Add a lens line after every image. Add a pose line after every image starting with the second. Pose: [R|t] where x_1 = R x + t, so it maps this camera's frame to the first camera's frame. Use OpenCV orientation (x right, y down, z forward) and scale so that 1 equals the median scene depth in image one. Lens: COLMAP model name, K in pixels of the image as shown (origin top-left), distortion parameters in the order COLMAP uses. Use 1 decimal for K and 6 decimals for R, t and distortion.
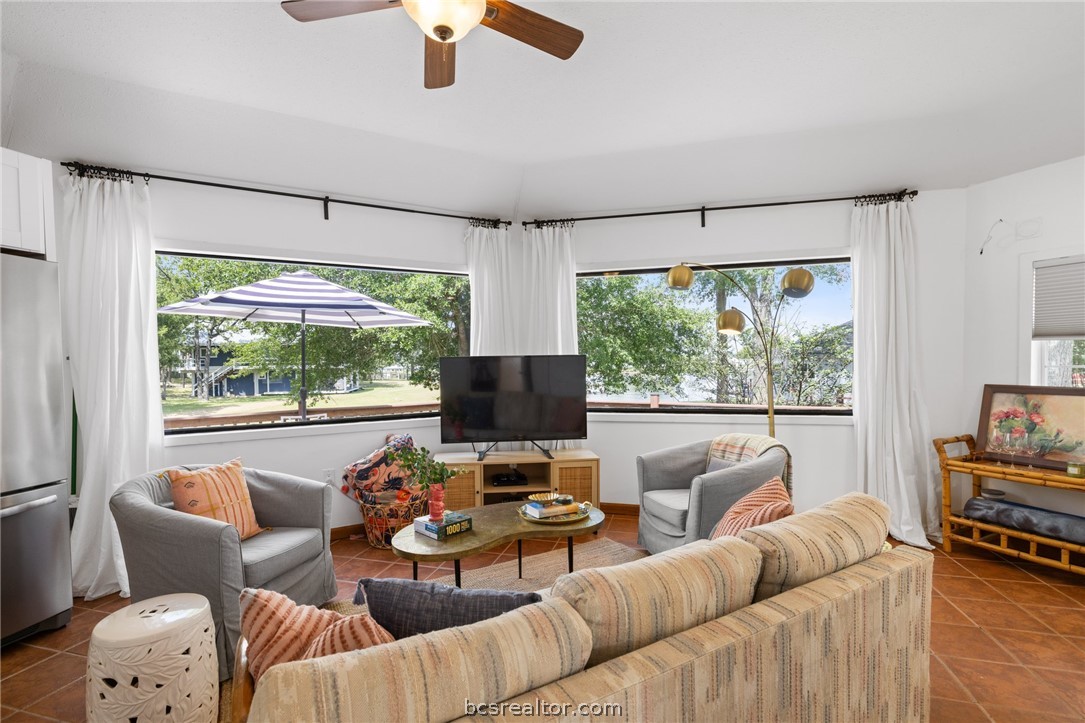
lens RADIAL K [[494.8, 0, 537.7], [0, 494.8, 369.7], [0, 0, 1]] dist [-0.003817, -0.000151]
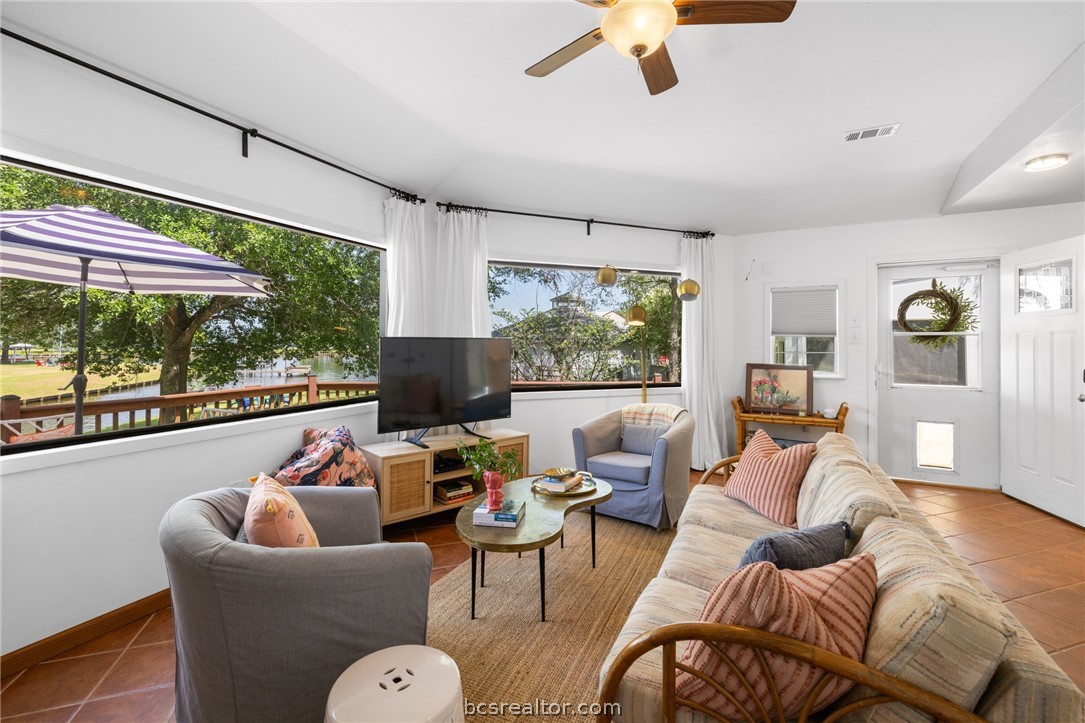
lens RADIAL K [[473.0, 0, 544.5], [0, 473.0, 332.7], [0, 0, 1]] dist [0.004989, 0.000867]
pose [[0.821378, 0.030324, 0.569577, -0.451341], [-0.007432, 0.999070, -0.042471, 0.001179], [-0.570335, 0.030652, 0.820840, 0.125952]]
